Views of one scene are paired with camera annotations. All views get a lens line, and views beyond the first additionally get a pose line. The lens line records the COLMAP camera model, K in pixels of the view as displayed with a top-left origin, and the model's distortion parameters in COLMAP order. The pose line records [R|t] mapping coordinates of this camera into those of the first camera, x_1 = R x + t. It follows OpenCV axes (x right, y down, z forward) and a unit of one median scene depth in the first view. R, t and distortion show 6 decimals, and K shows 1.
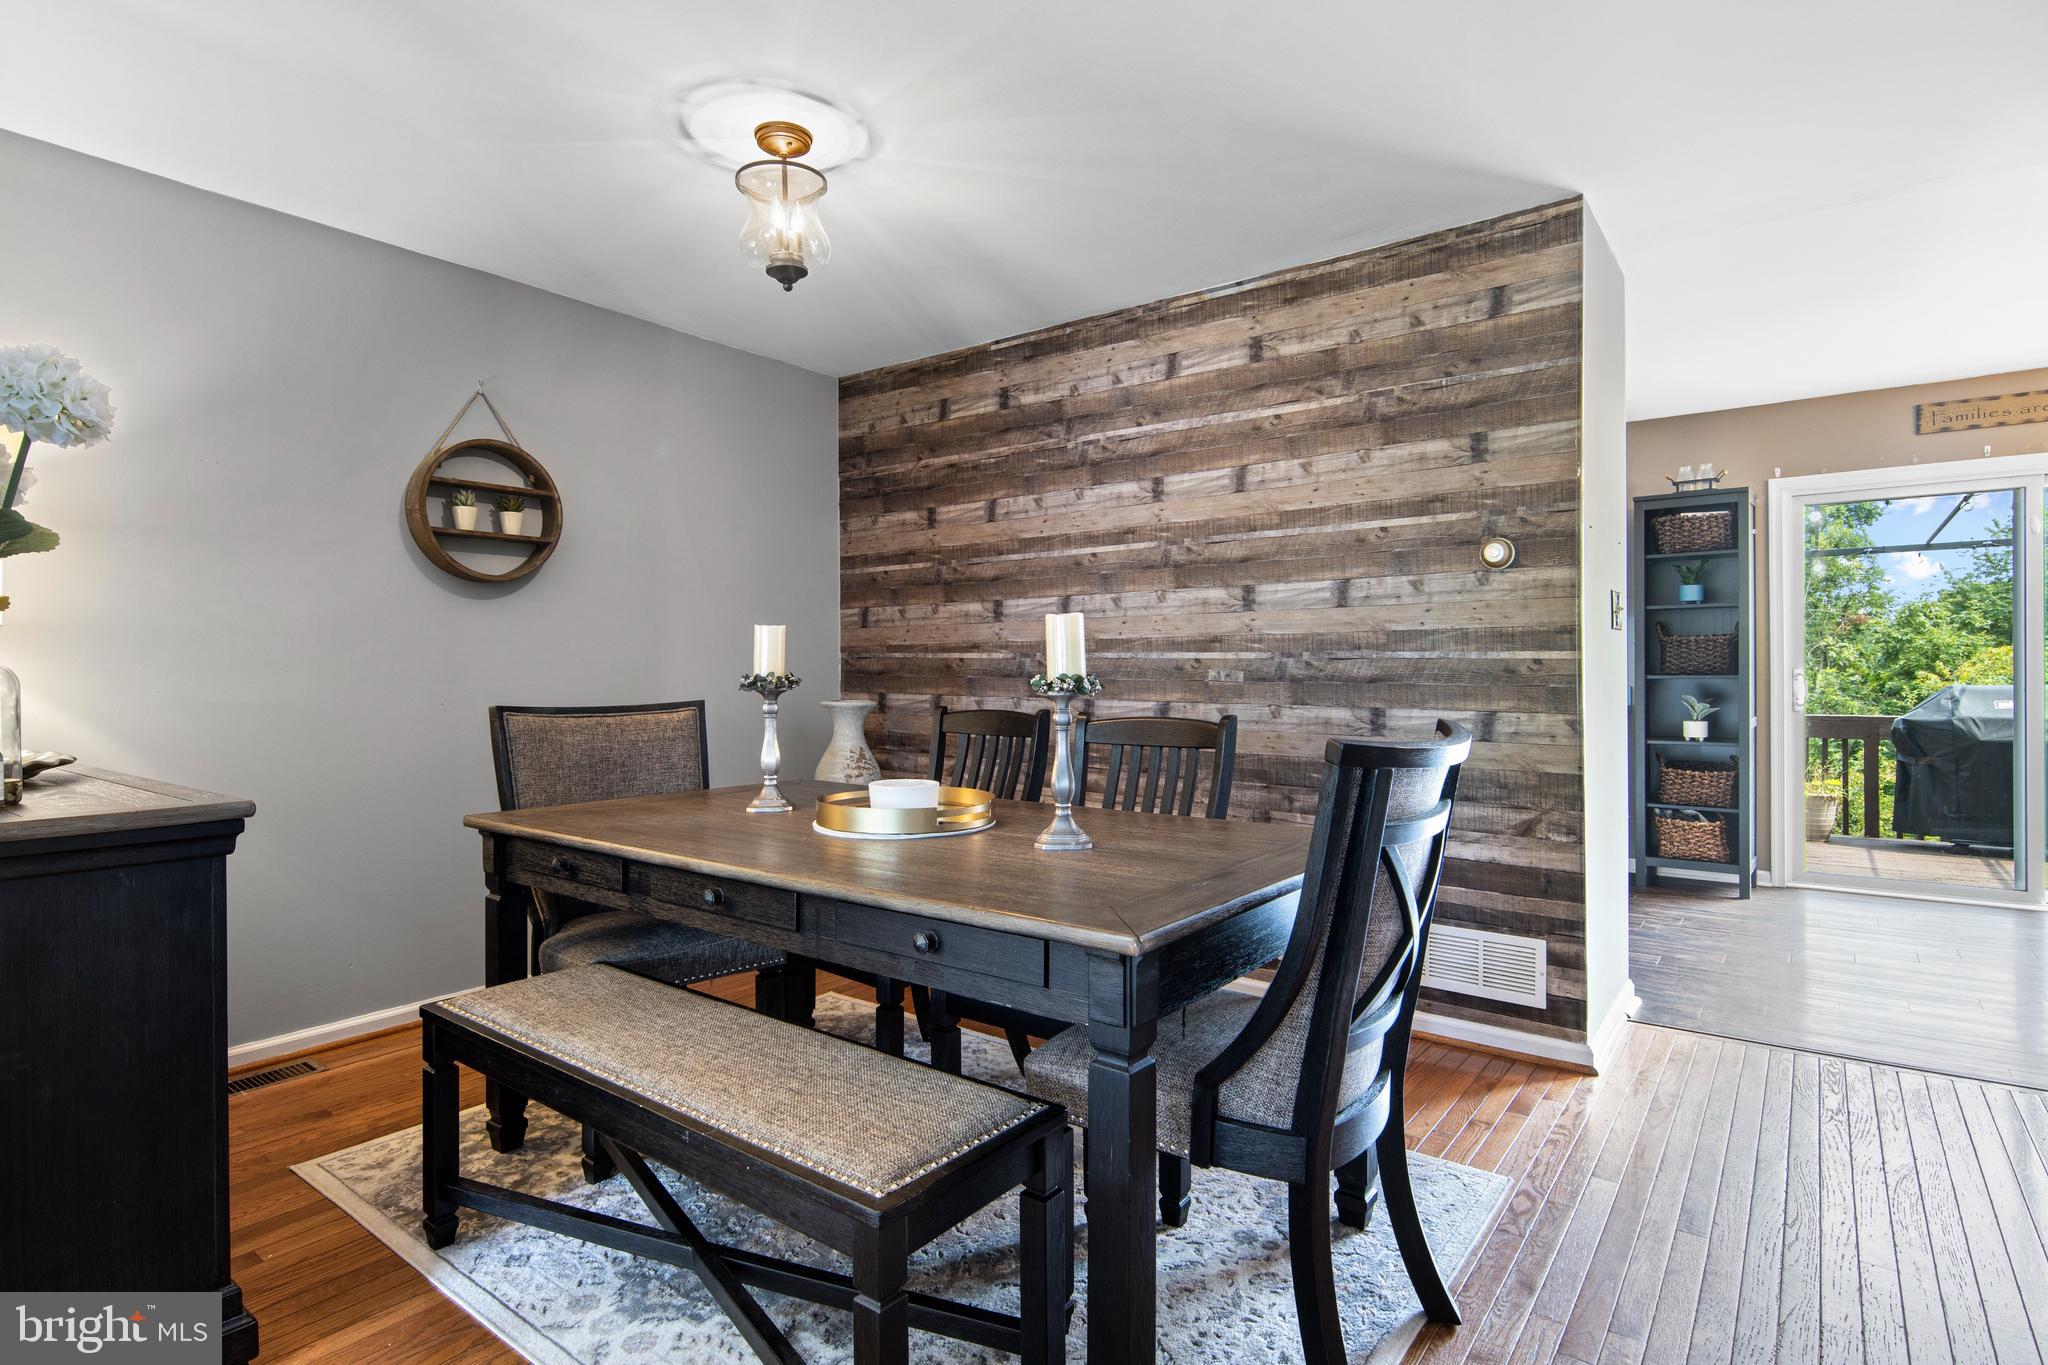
lens RADIAL K [[1048.3, 0, 1022.4], [0, 1048.3, 679.5], [0, 0, 1]] dist [0.012909, -0.003019]
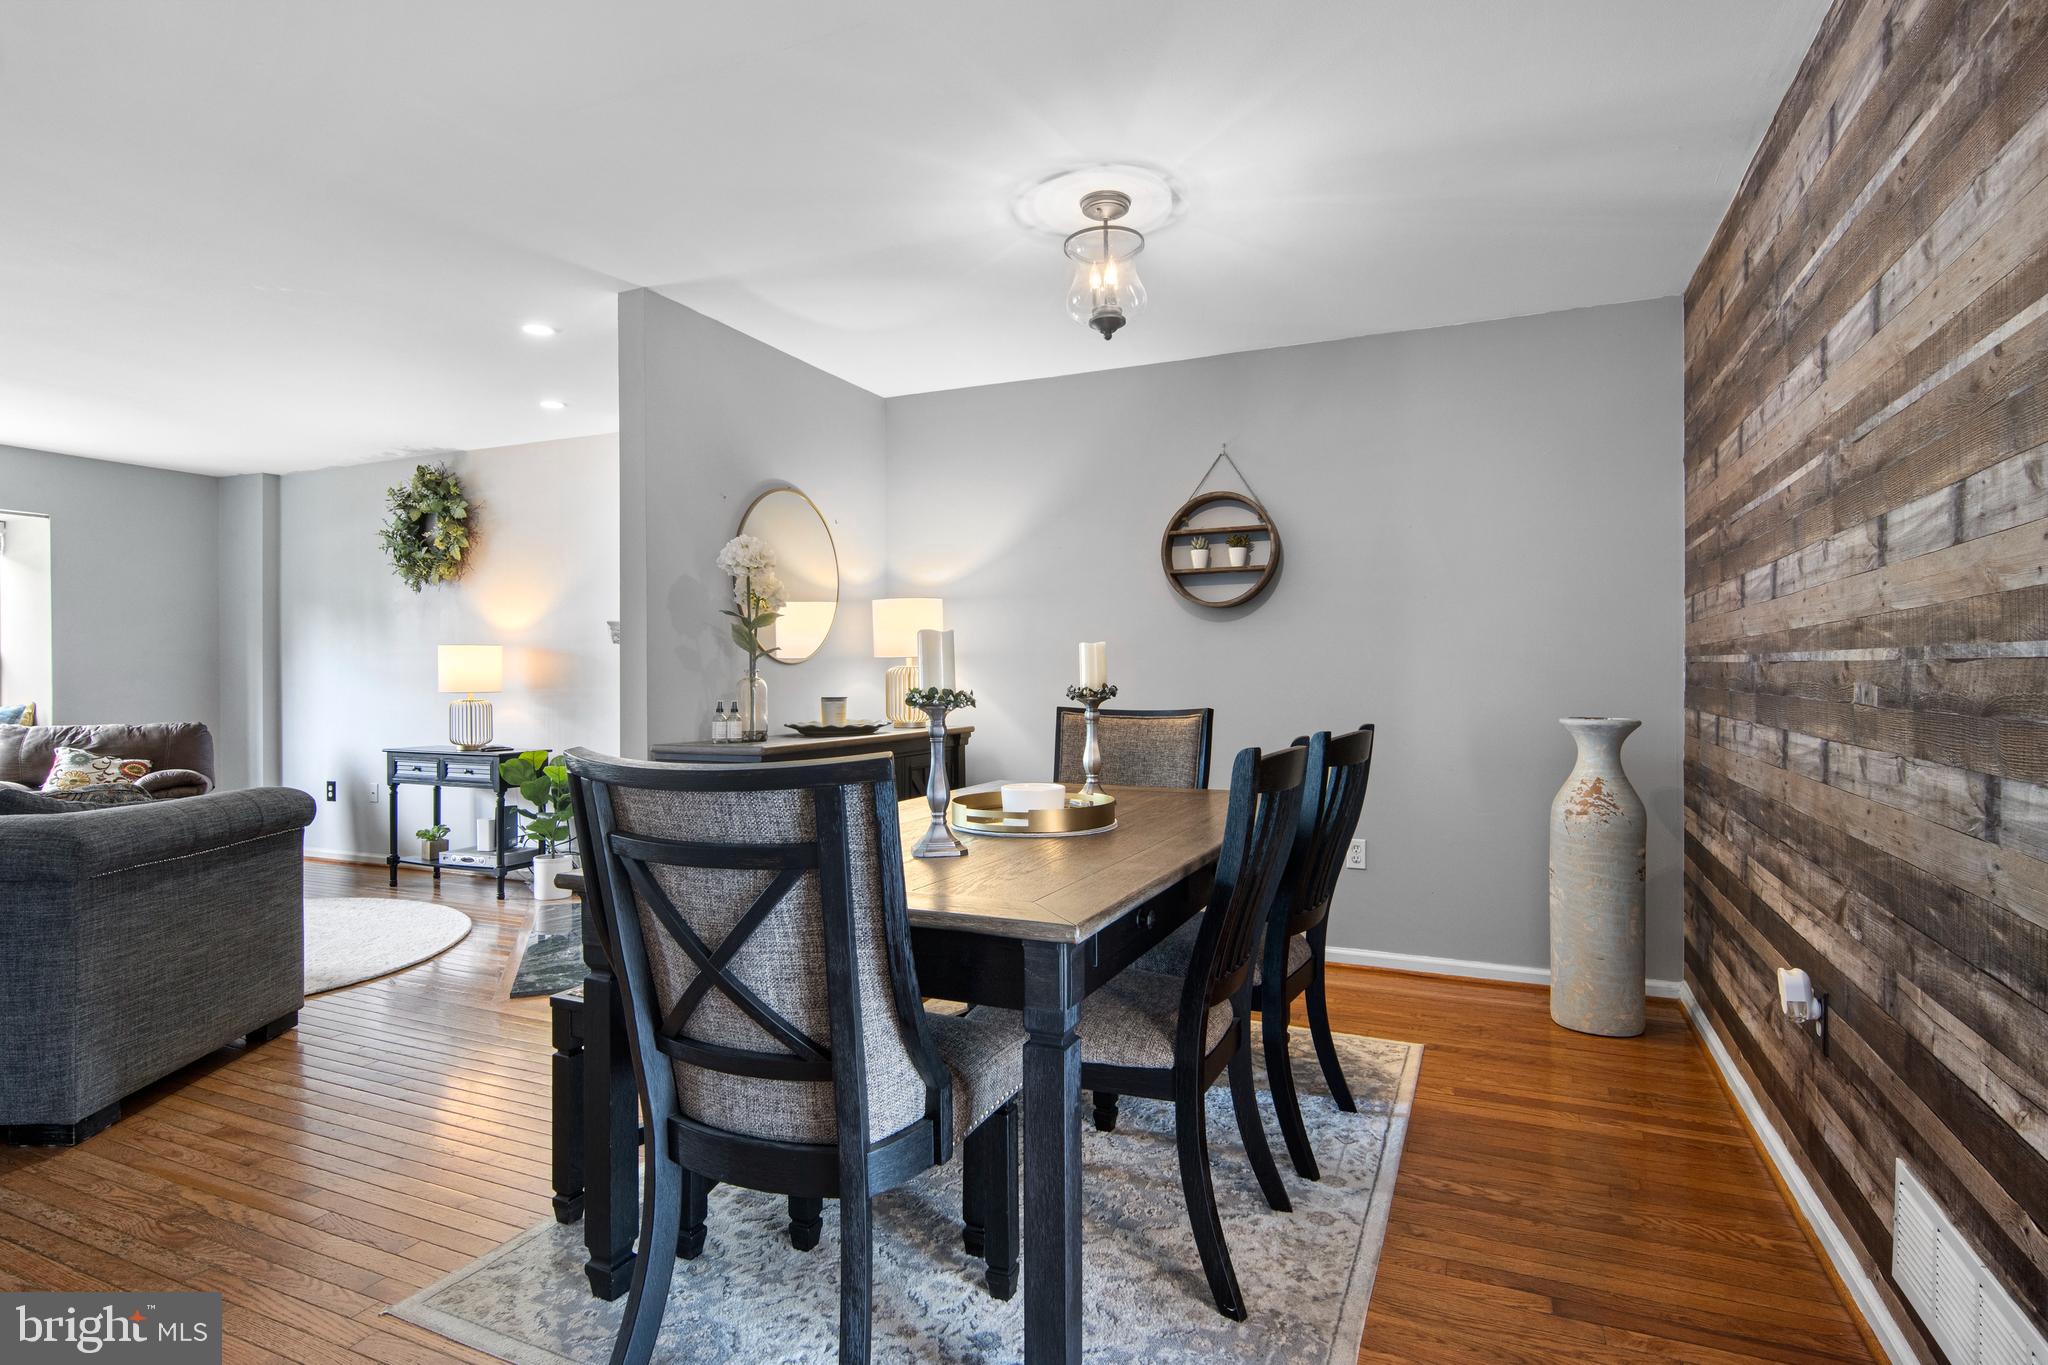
lens RADIAL K [[1049.1, 0, 1025.0], [0, 1049.1, 677.8], [0, 0, 1]] dist [0.013916, -0.010891]
pose [[0.229743, 0.001974, -0.973249, 0.711439], [-0.005864, 0.999983, 0.000644, -0.011016], [0.973234, 0.005559, 0.229751, 0.563361]]
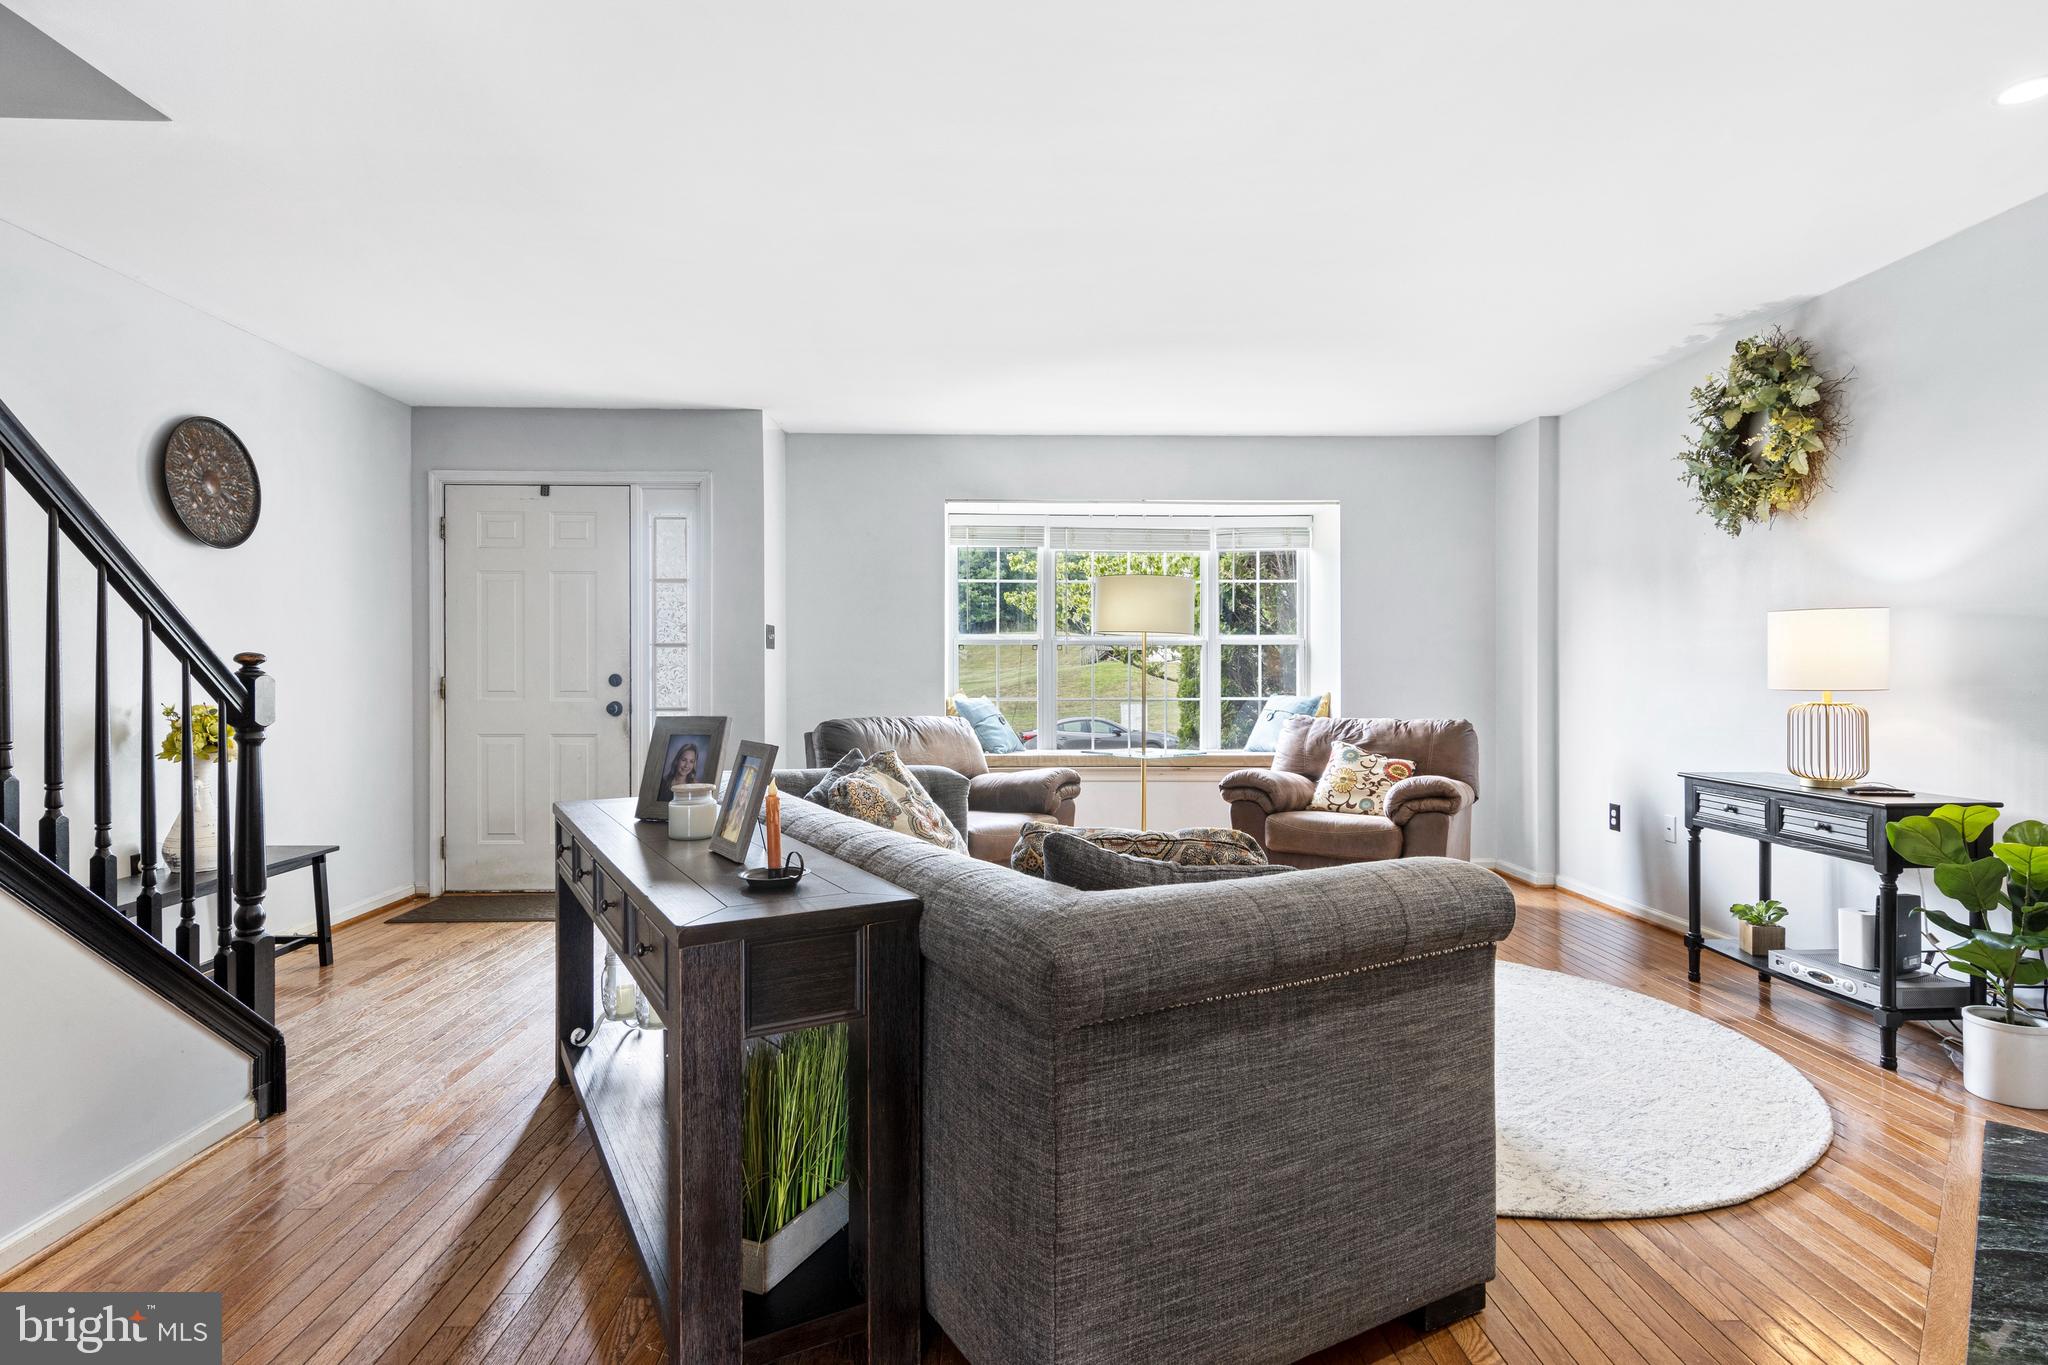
lens RADIAL K [[1048.3, 0, 1022.4], [0, 1048.3, 679.5], [0, 0, 1]] dist [0.012909, -0.003019]
pose [[-0.779283, 0.008261, -0.626618, 0.029759], [-0.000982, 0.999896, 0.014404, -0.004666], [0.626672, 0.011840, -0.779194, 0.371665]]
